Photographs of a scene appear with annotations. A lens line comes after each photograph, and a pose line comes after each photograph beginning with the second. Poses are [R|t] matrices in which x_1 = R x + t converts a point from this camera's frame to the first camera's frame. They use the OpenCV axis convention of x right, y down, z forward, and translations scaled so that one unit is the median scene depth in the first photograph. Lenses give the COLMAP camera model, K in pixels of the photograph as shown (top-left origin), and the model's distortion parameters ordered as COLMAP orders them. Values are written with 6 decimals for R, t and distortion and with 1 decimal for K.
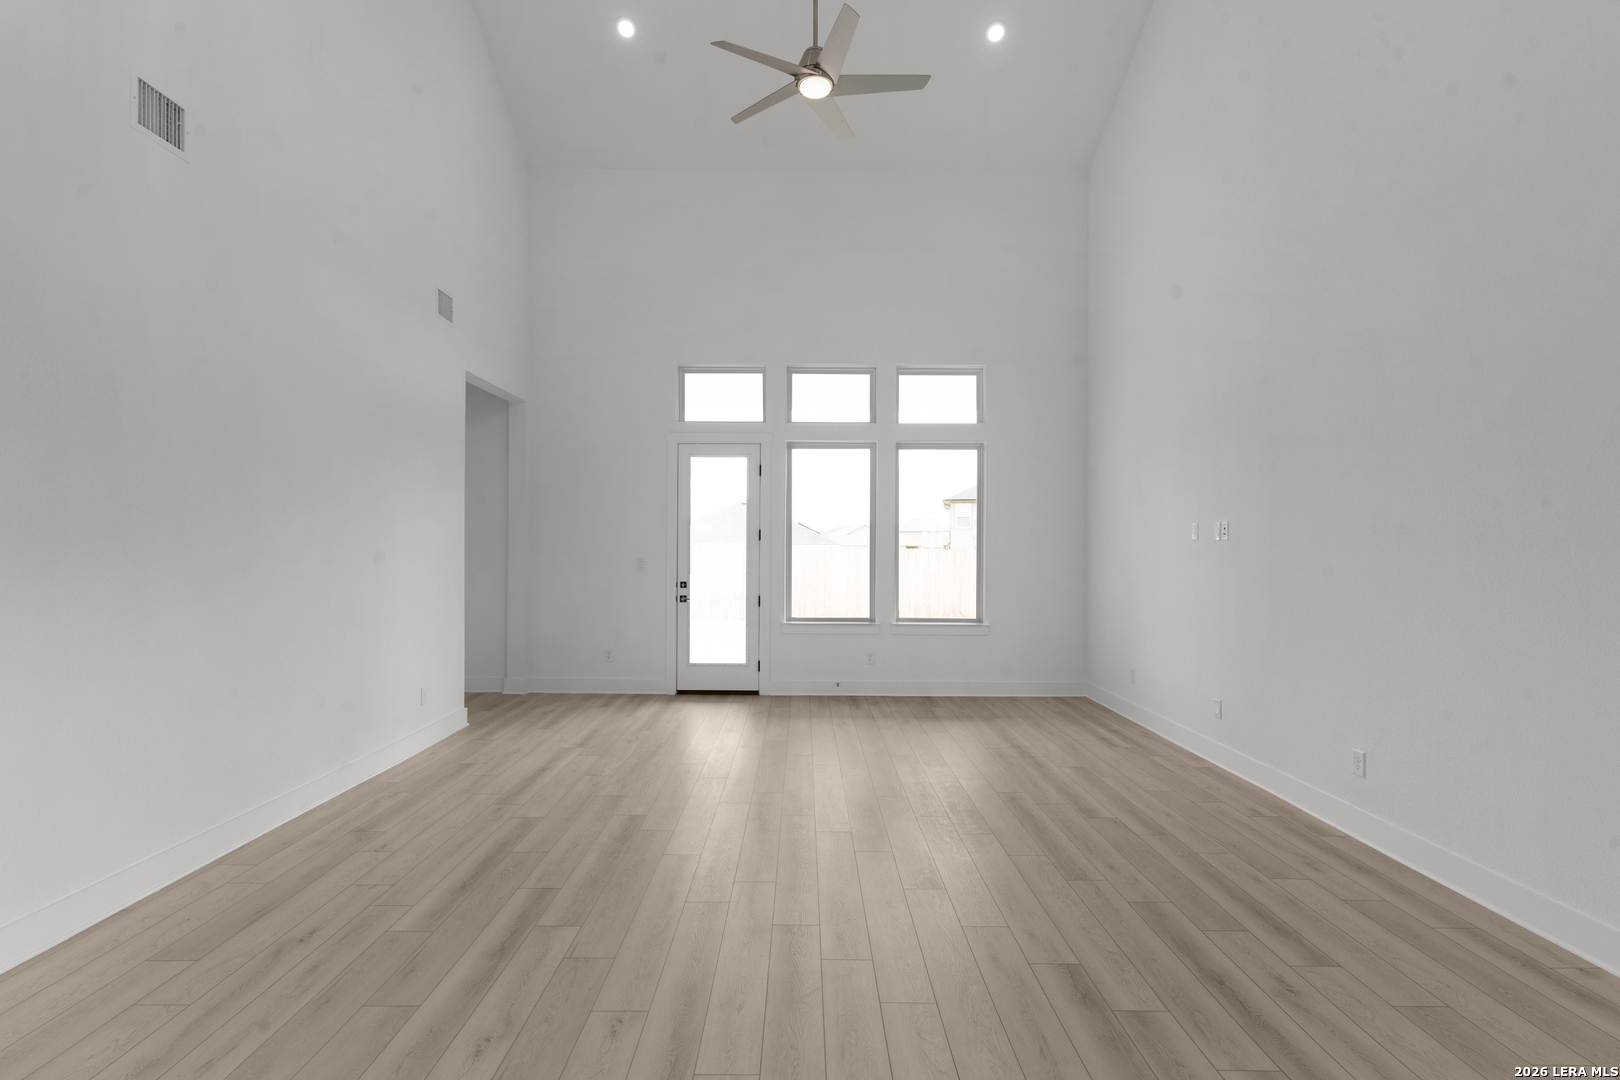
lens RADIAL K [[783.9, 0, 803.4], [0, 783.9, 541.2], [0, 0, 1]] dist [-0.000774, 0.000207]
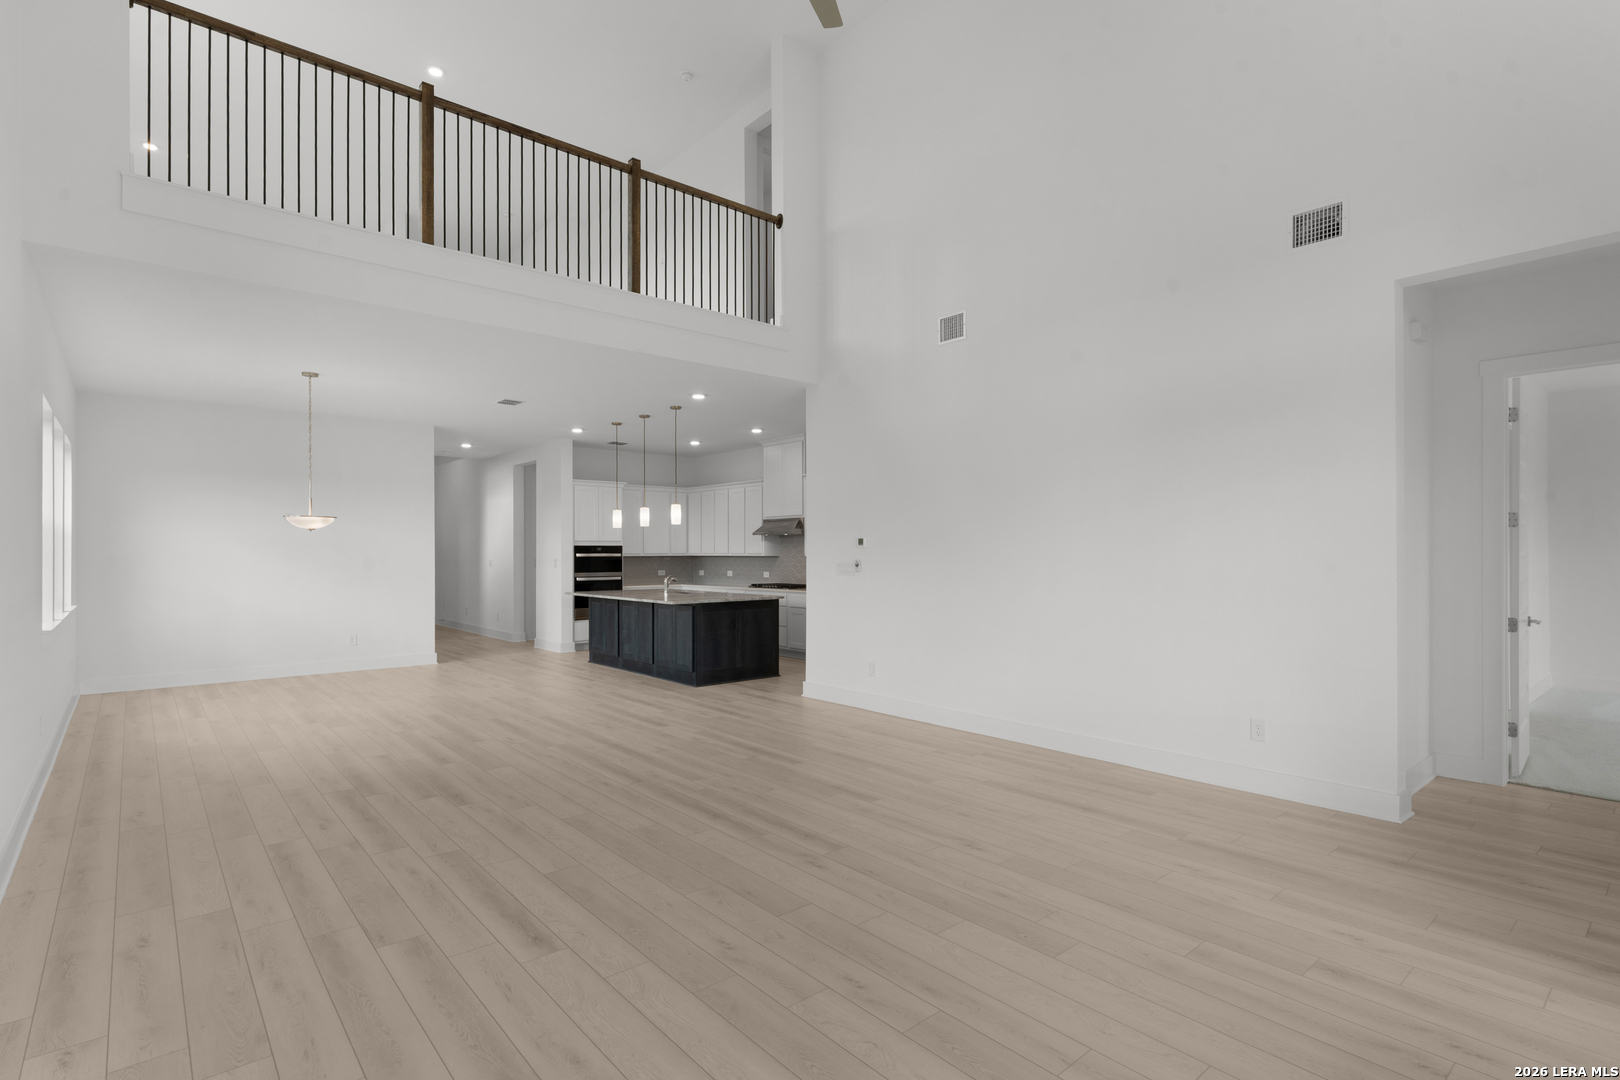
lens RADIAL K [[783.9, 0, 802.7], [0, 783.9, 549.2], [0, 0, 1]] dist [-0.000774, 0.000207]
pose [[-0.764360, -0.004242, -0.644776, 0.657167], [0.004932, 0.999911, -0.012425, 0.022337], [0.644771, -0.012677, -0.764271, 2.080304]]
